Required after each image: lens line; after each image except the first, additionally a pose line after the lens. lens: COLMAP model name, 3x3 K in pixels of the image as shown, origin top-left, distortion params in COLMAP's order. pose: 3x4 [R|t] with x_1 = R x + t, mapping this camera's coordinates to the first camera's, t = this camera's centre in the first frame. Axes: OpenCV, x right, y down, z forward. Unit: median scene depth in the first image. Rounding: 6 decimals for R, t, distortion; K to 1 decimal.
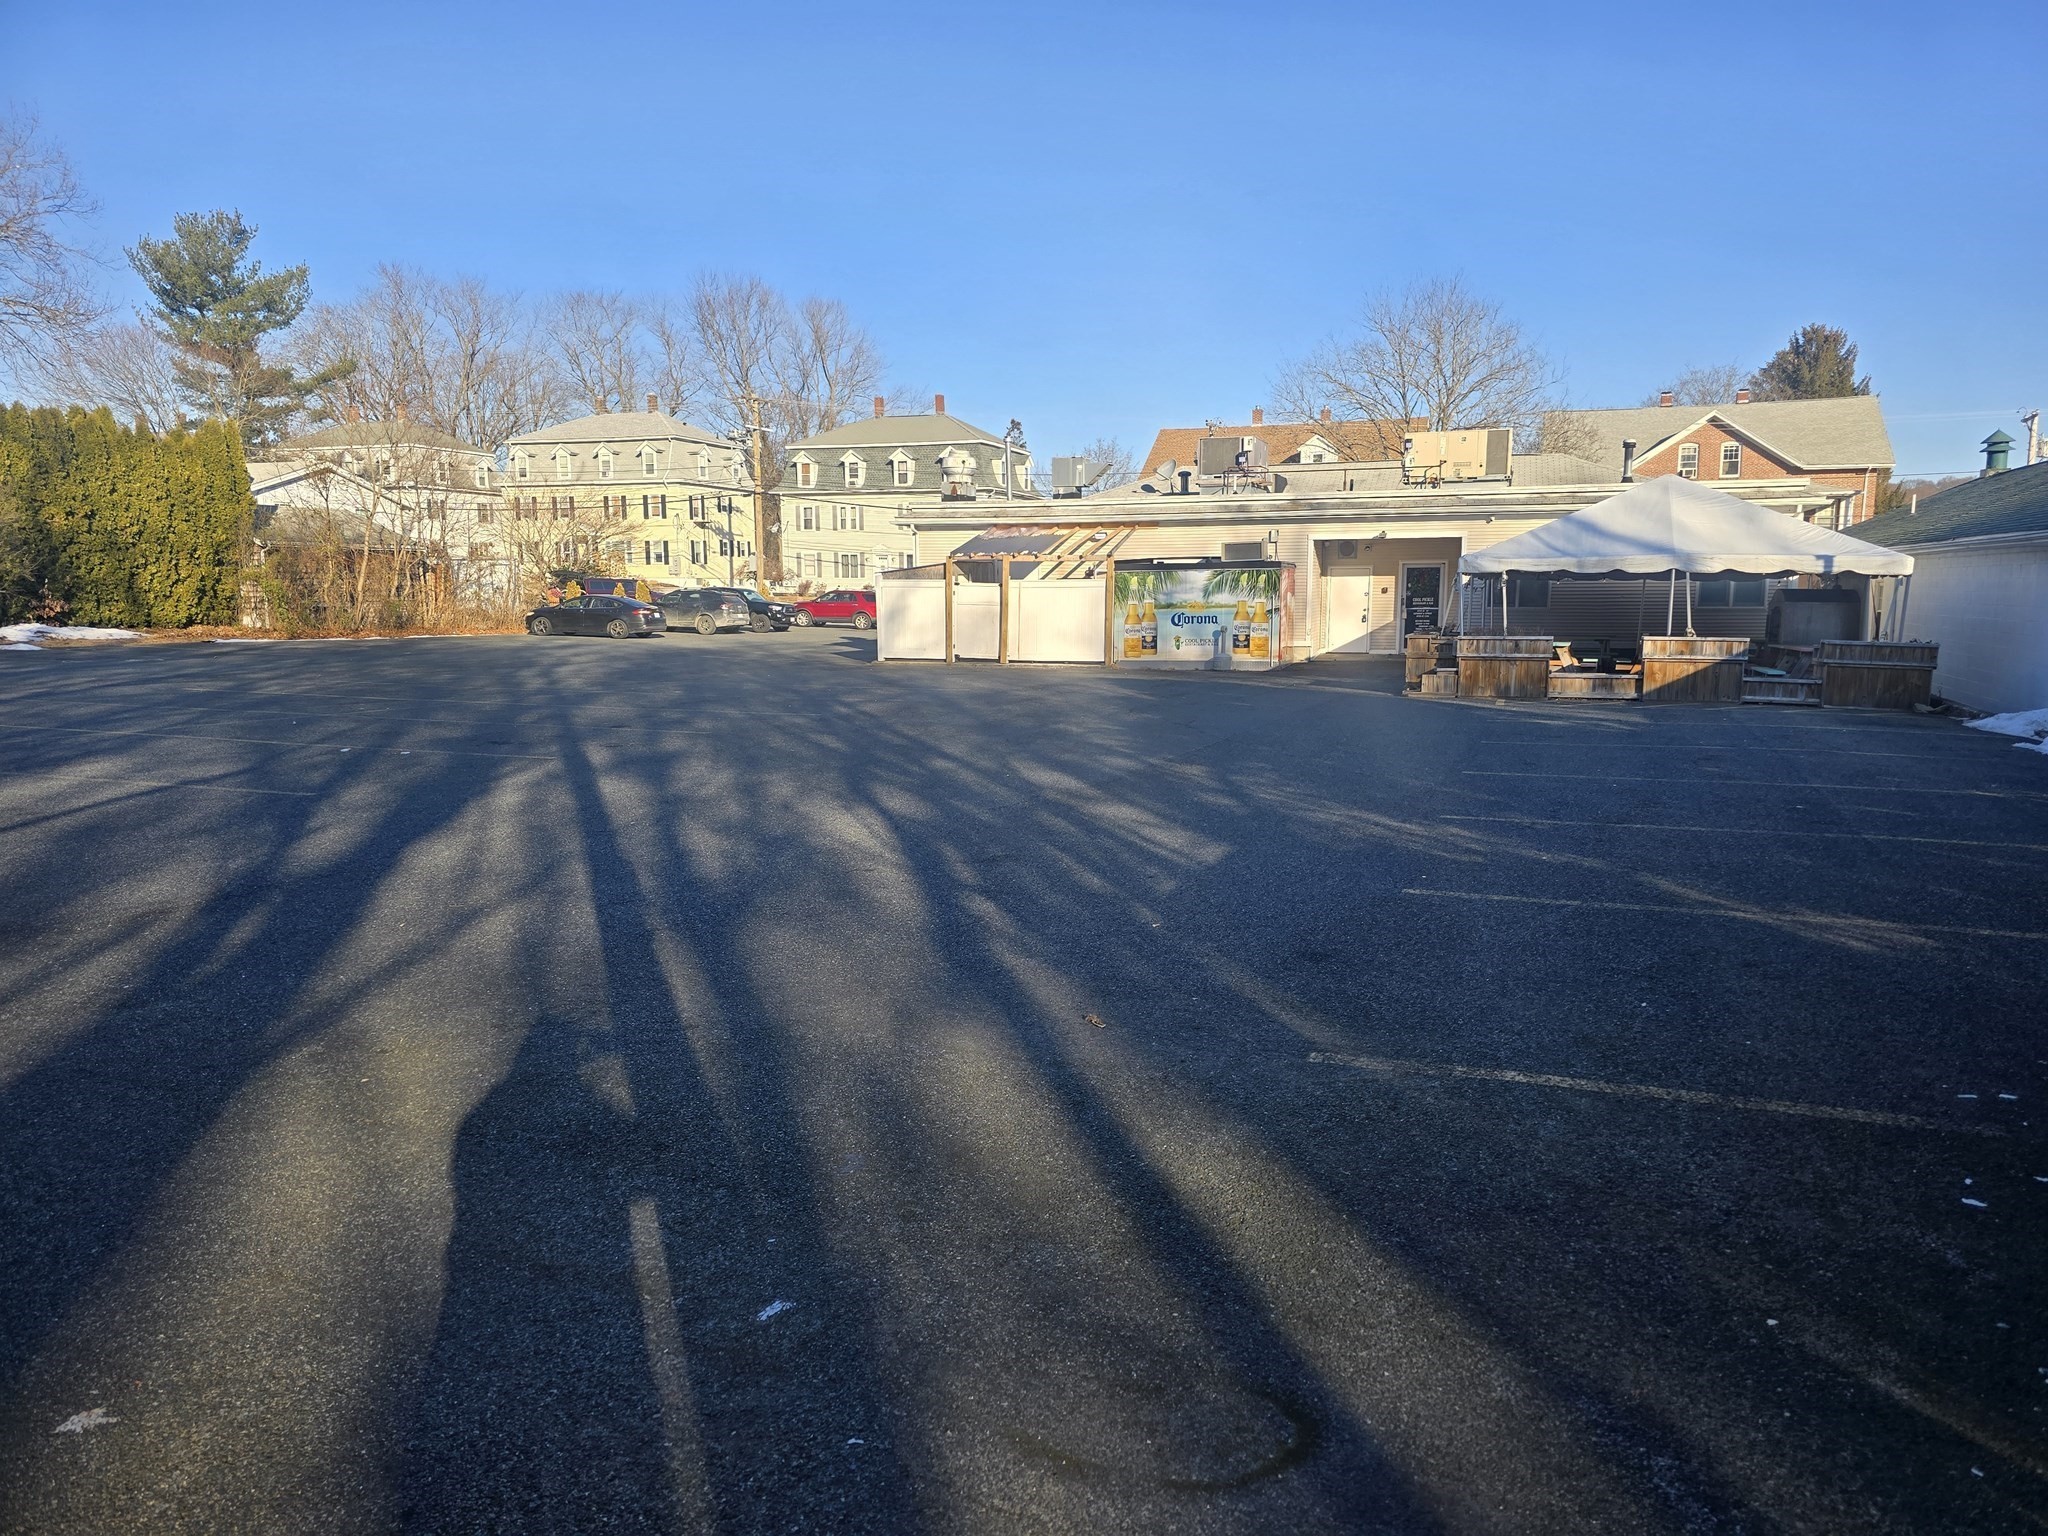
lens RADIAL K [[1359.5, 0, 1019.5], [0, 1359.5, 772.0], [0, 0, 1]] dist [0.056834, -0.044281]
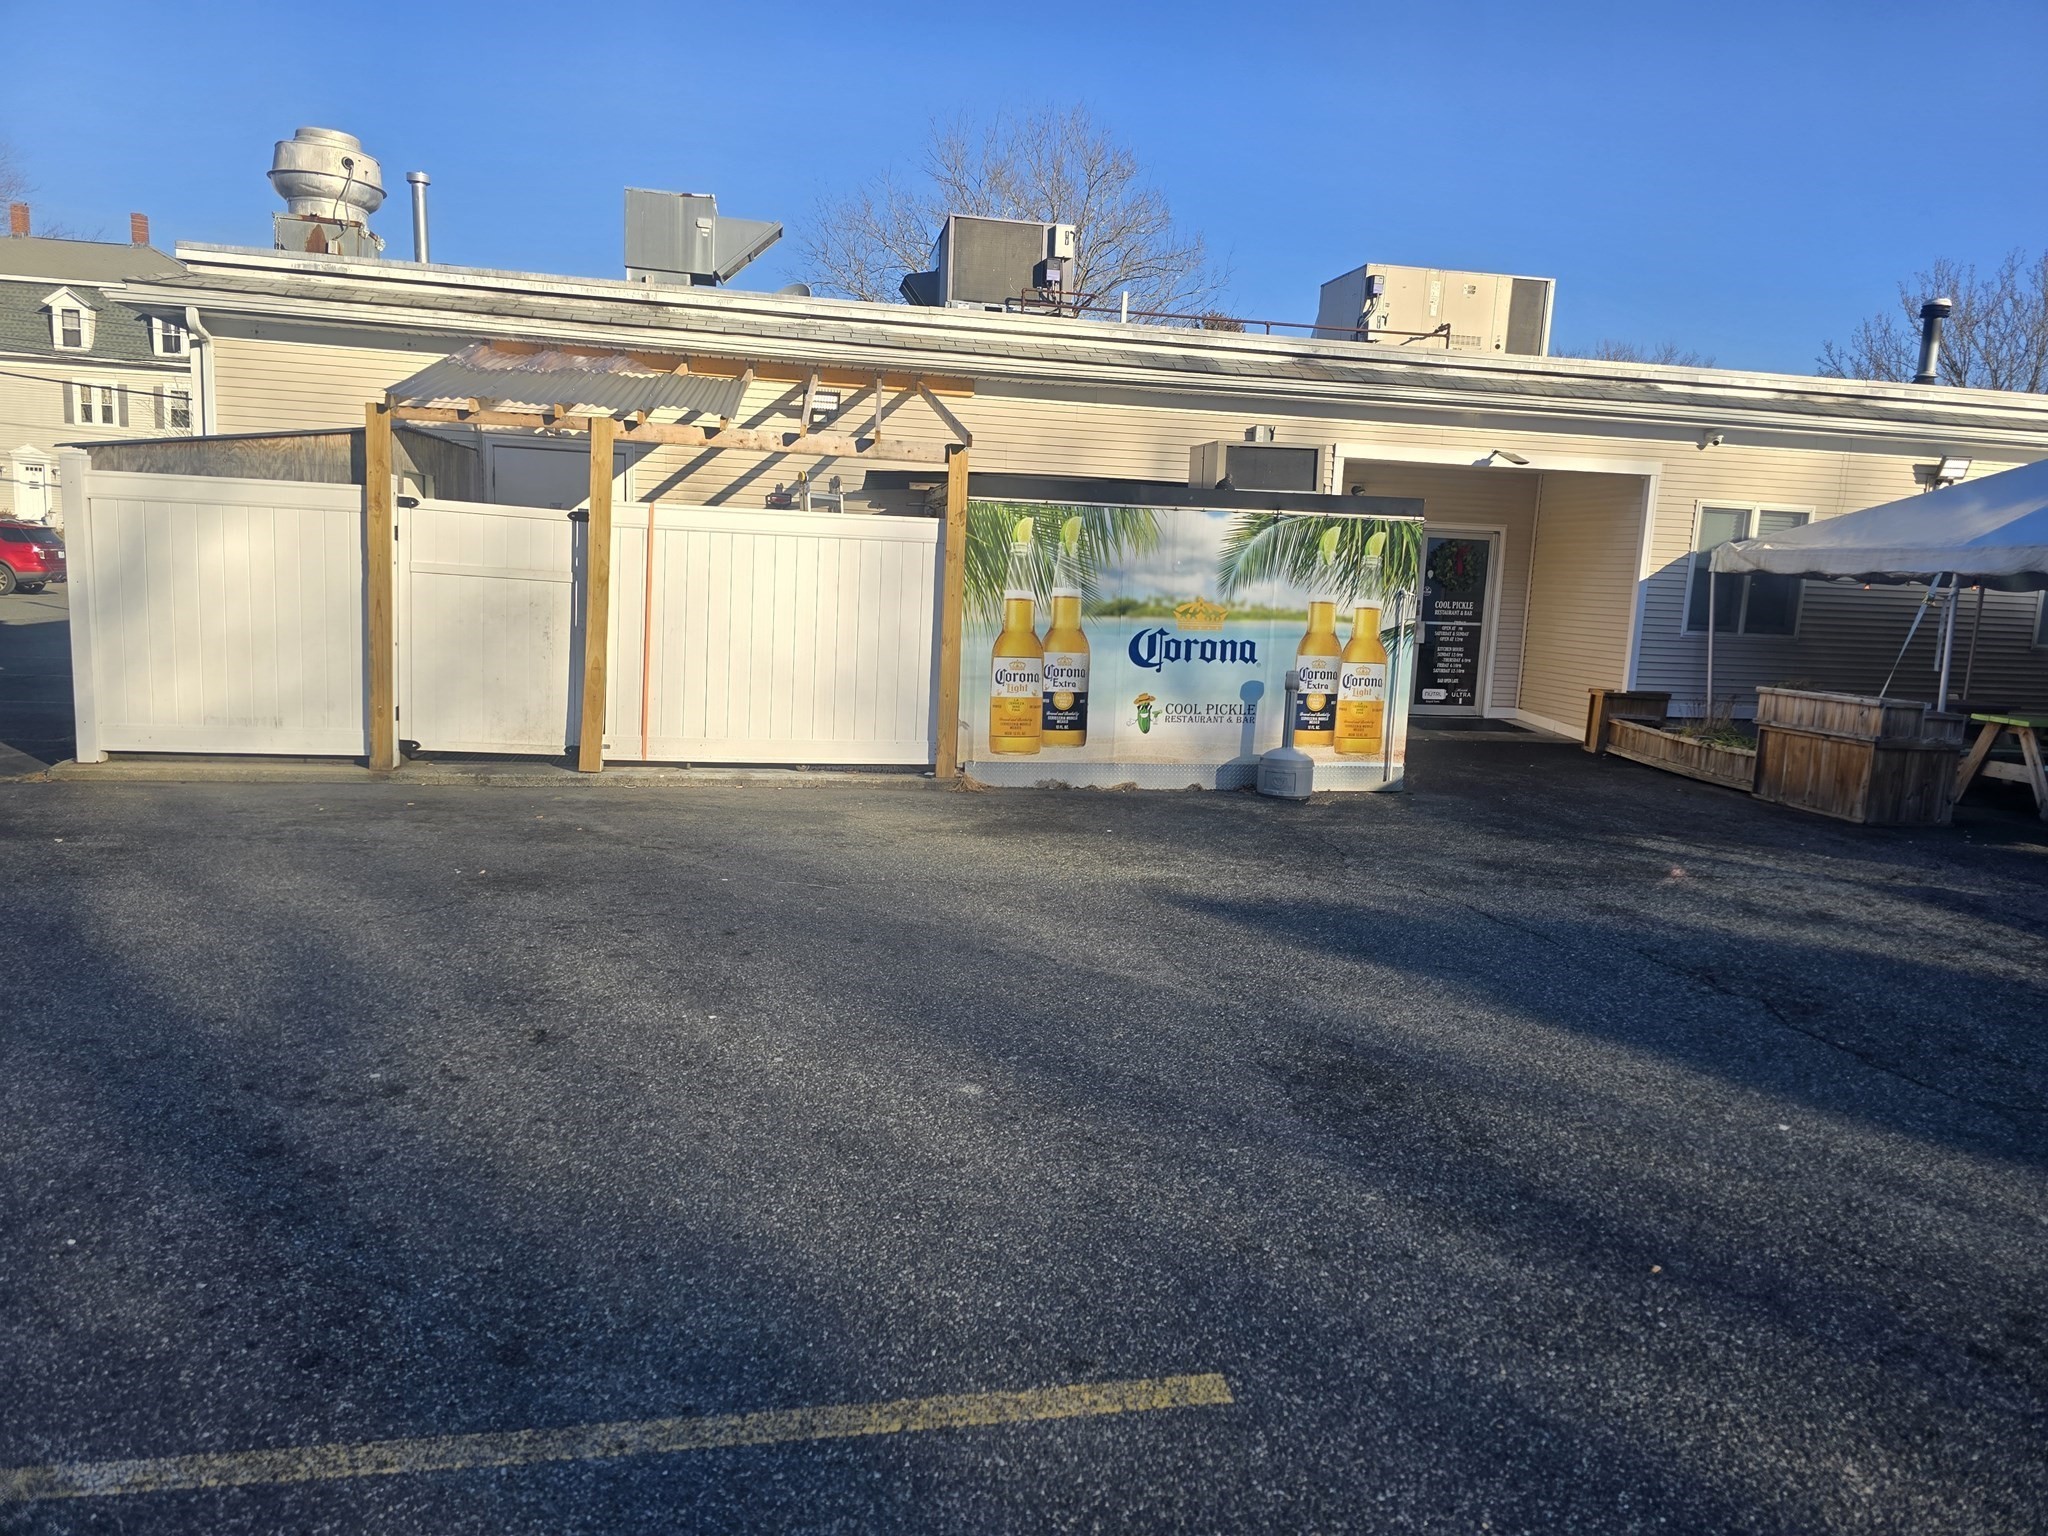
lens RADIAL K [[1359.5, 0, 1042.8], [0, 1359.5, 758.1], [0, 0, 1]] dist [0.056834, -0.044281]
pose [[0.862489, -0.026184, 0.505397, -0.082902], [0.019053, 0.999633, 0.019276, -0.090131], [-0.505716, -0.006996, 0.862671, 0.705586]]
